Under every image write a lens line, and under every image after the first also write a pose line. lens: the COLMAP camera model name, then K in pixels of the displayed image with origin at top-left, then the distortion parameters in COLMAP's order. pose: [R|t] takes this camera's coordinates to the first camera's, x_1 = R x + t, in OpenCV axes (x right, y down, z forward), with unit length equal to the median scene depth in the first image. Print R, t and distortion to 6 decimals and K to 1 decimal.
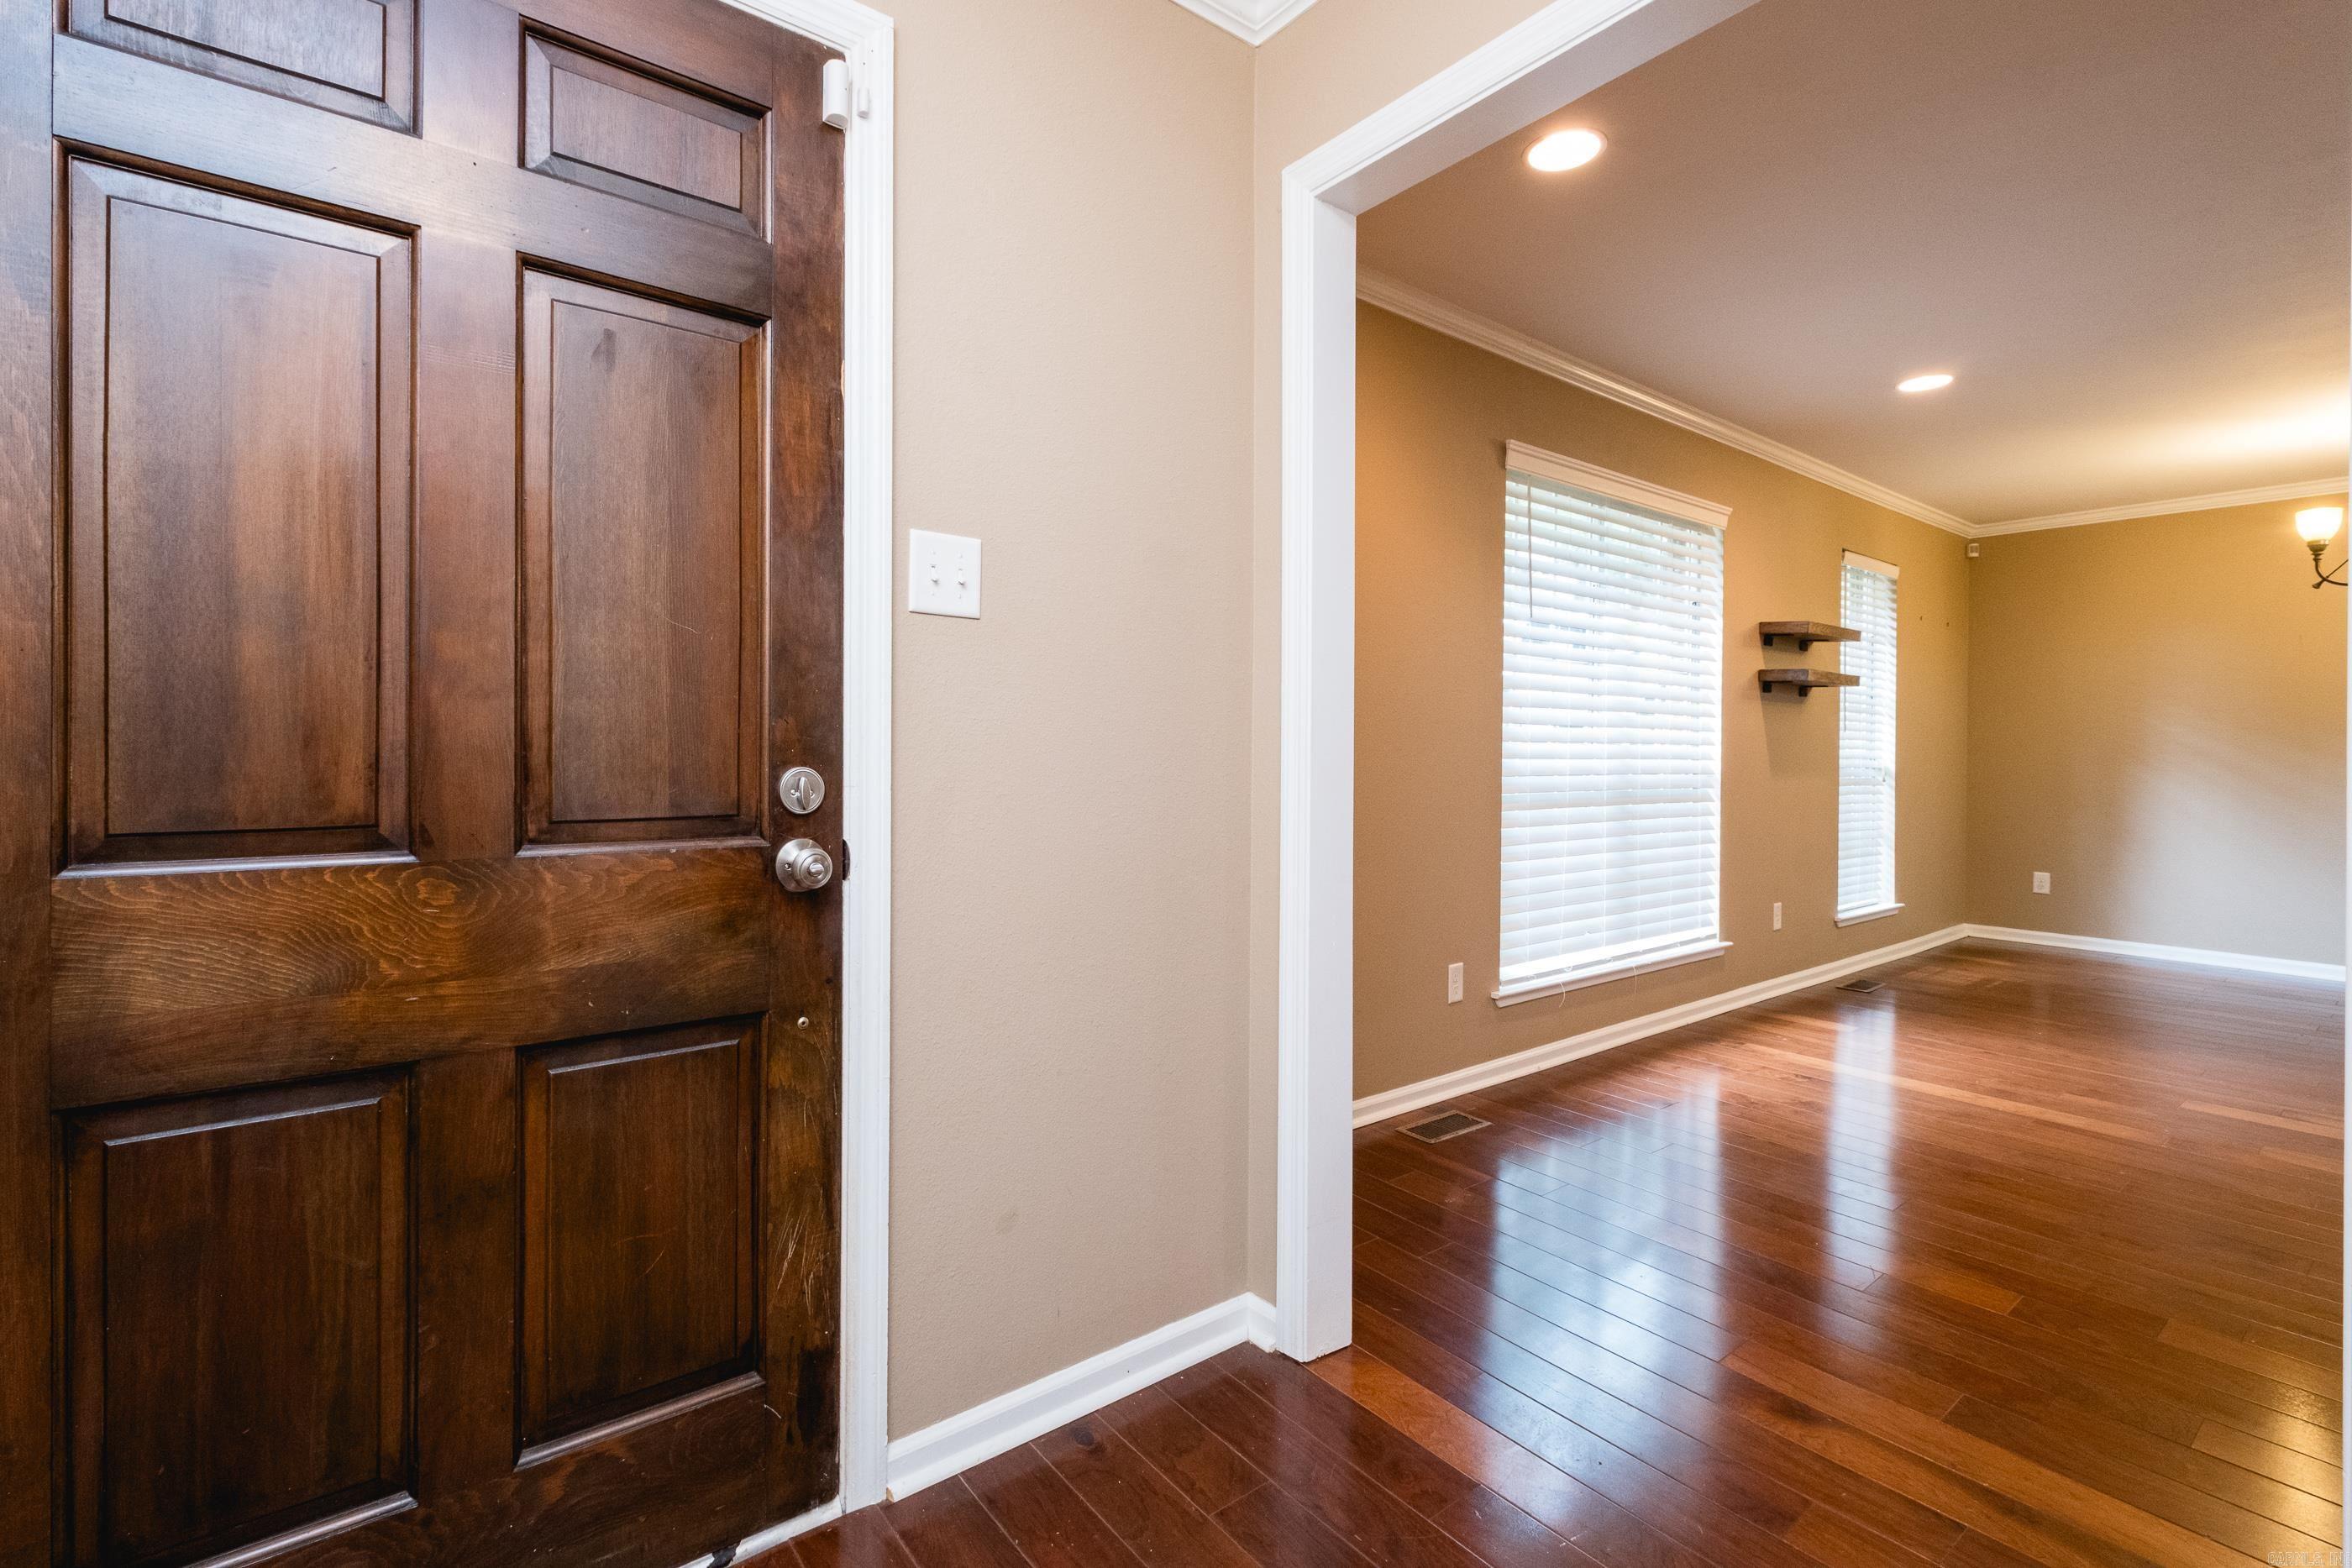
lens RADIAL K [[1045.2, 0, 1196.5], [0, 1045.2, 751.5], [0, 0, 1]] dist [0.006057, -0.003154]
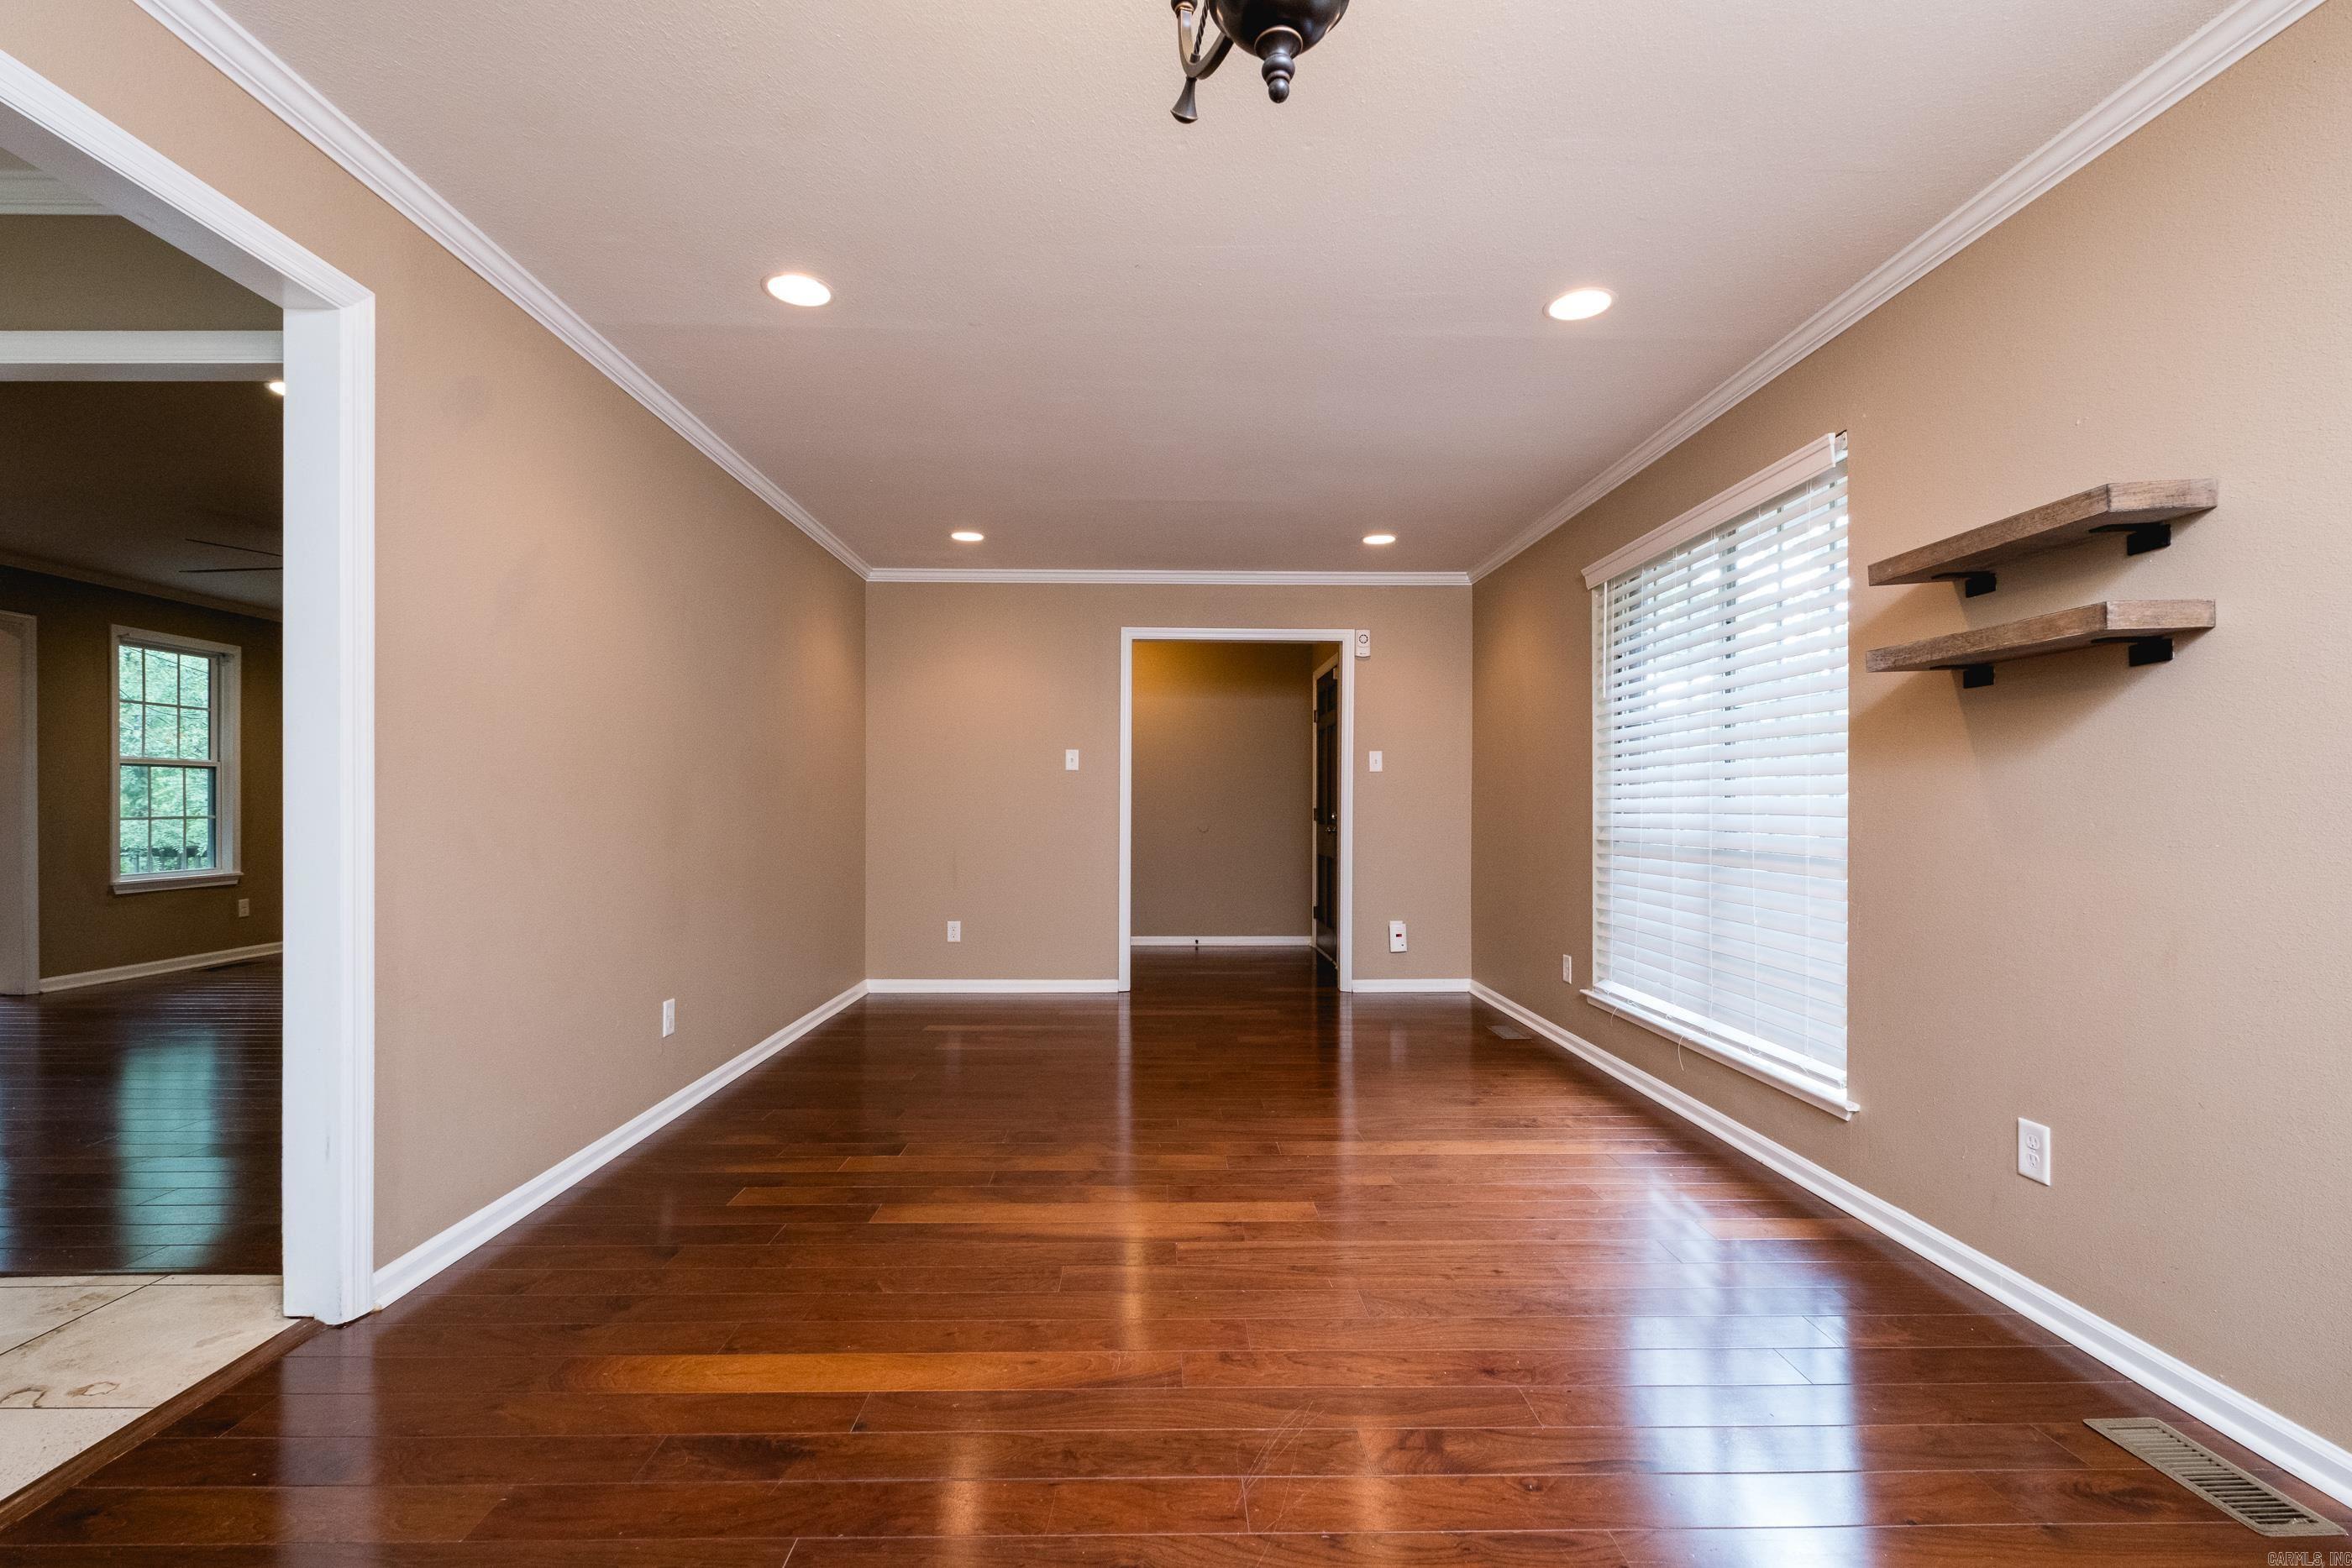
lens RADIAL K [[1045.2, 0, 1182.2], [0, 1045.2, 814.4], [0, 0, 1]] dist [0.006057, -0.003154]
pose [[-0.597557, -0.004752, -0.801812, 1.240388], [-0.010389, 0.999944, 0.001817, 0.009808], [0.801759, 0.009416, -0.597573, 1.039507]]
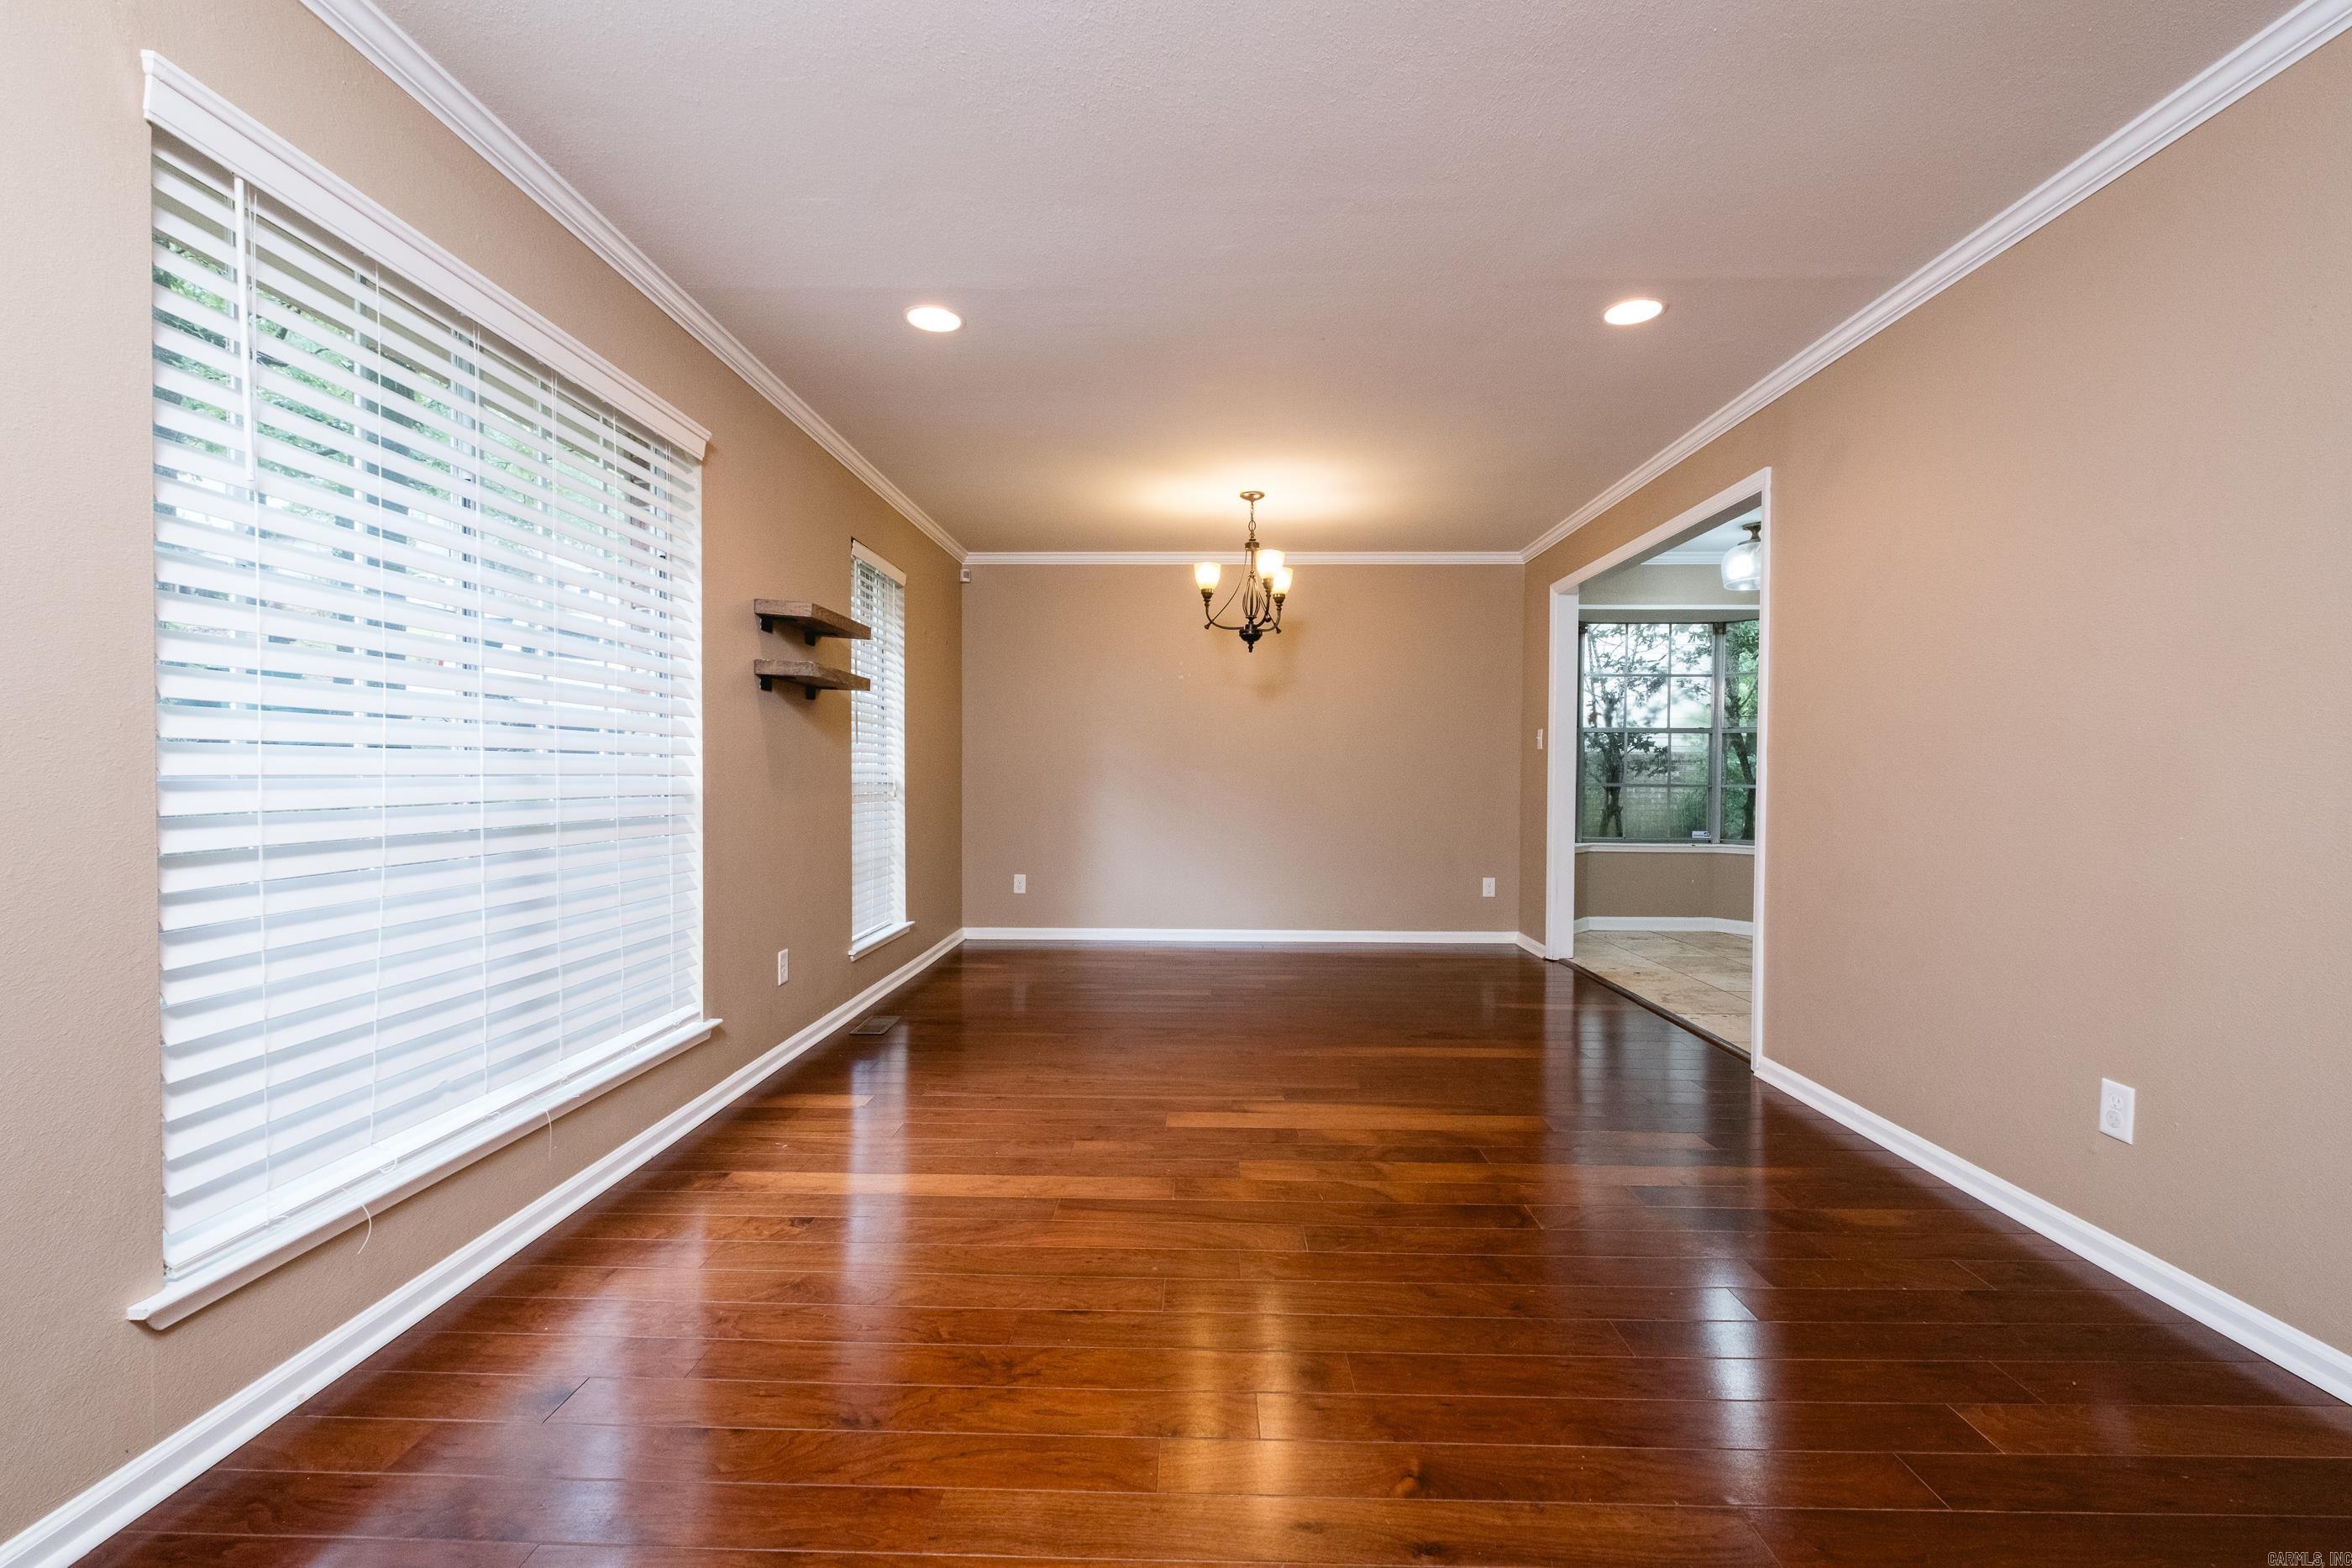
lens RADIAL K [[967.8, 0, 1178.4], [0, 967.8, 783.8], [0, 0, 1]] dist [0.004817, 0.000402]
pose [[0.647128, -0.016199, 0.762209, 0.194474], [0.003515, 0.999827, 0.018265, 0.002249], [-0.762373, -0.009141, 0.647073, 0.298881]]
